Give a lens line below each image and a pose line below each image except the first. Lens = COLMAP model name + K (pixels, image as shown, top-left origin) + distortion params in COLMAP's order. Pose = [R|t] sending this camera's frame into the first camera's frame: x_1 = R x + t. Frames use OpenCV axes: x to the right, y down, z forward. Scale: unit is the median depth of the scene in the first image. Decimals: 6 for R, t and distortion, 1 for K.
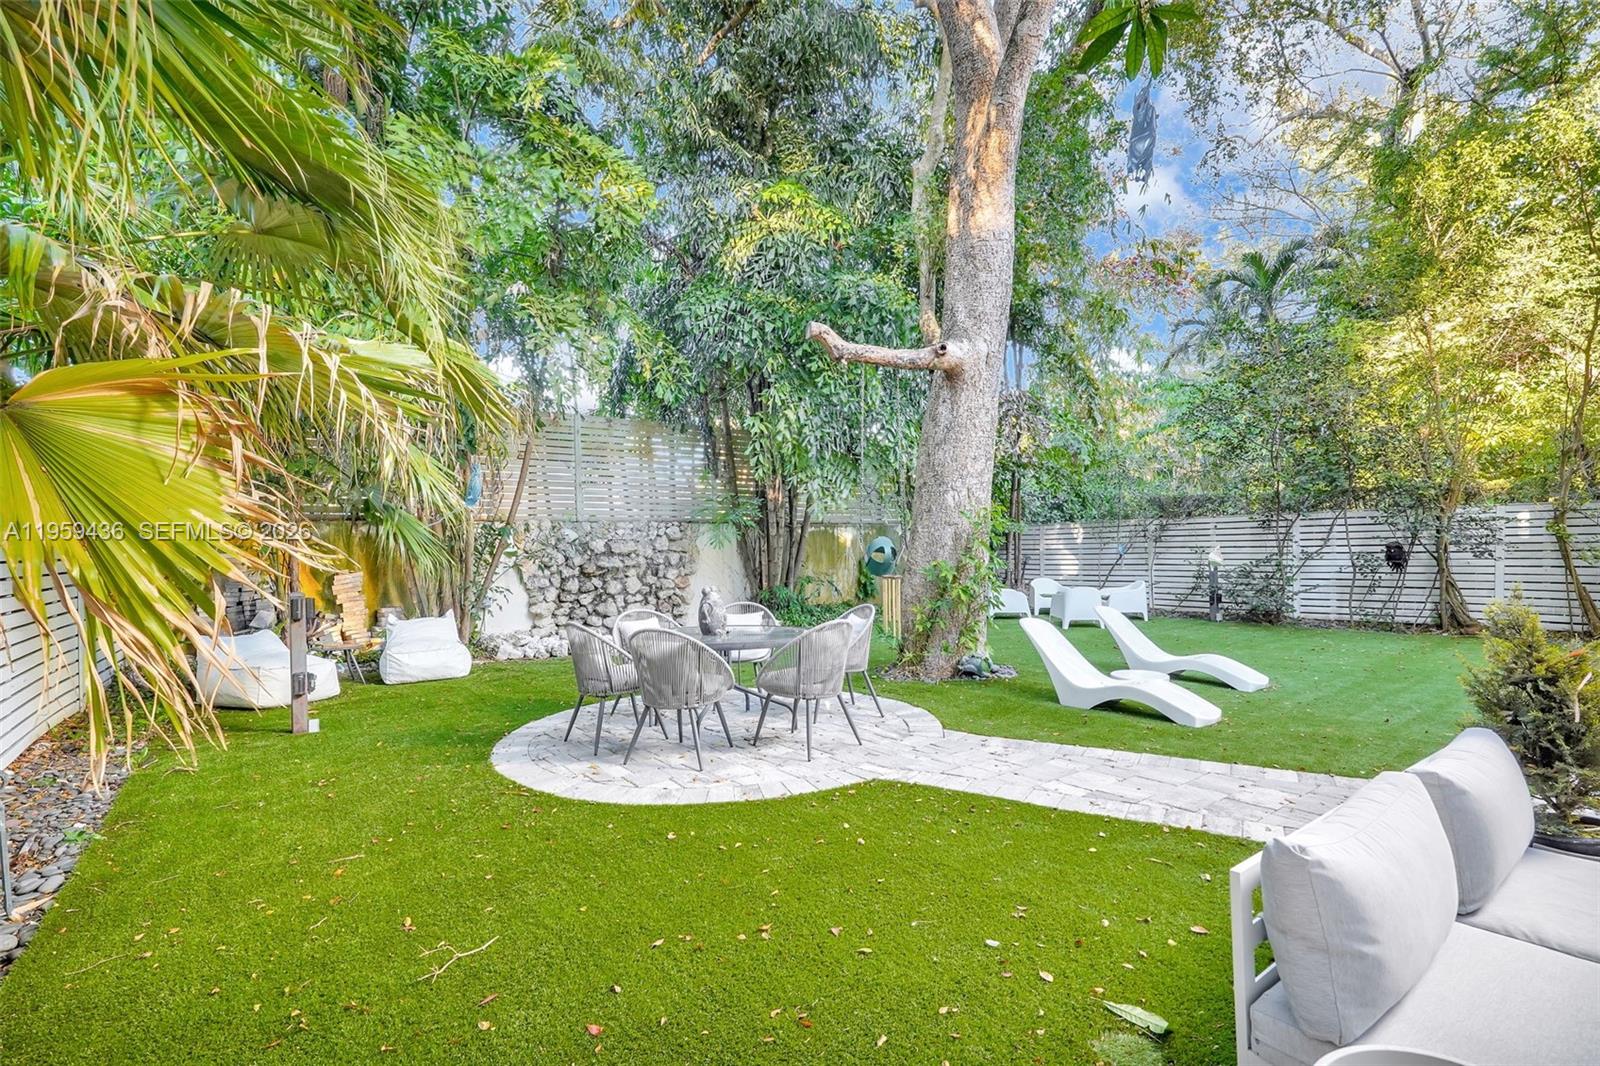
lens RADIAL K [[716.7, 0, 787.3], [0, 716.7, 559.5], [0, 0, 1]] dist [-0.018830, 0.001527]
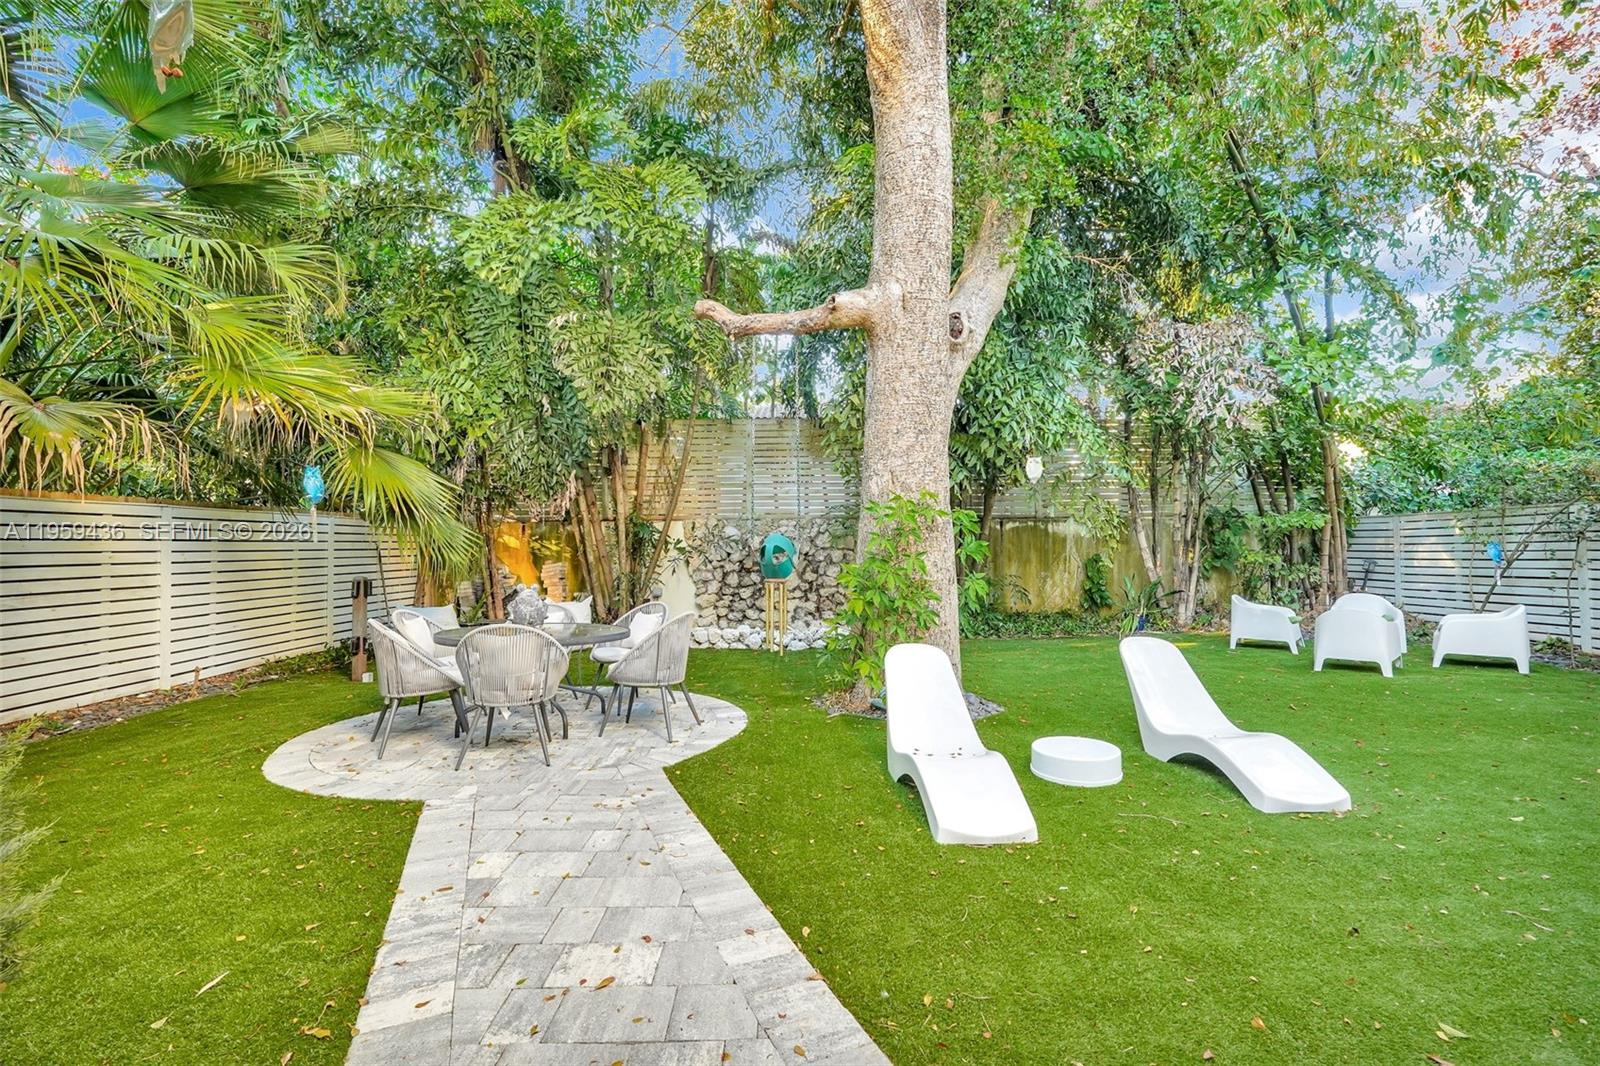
lens RADIAL K [[702.0, 0, 802.7], [0, 702.0, 533.9], [0, 0, 1]] dist [-0.016643, 0.008772]
pose [[0.825078, -0.001702, -0.565017, 0.429709], [-0.016066, 0.999520, -0.026471, -0.006529], [0.564791, 0.030919, 0.824655, 0.223412]]
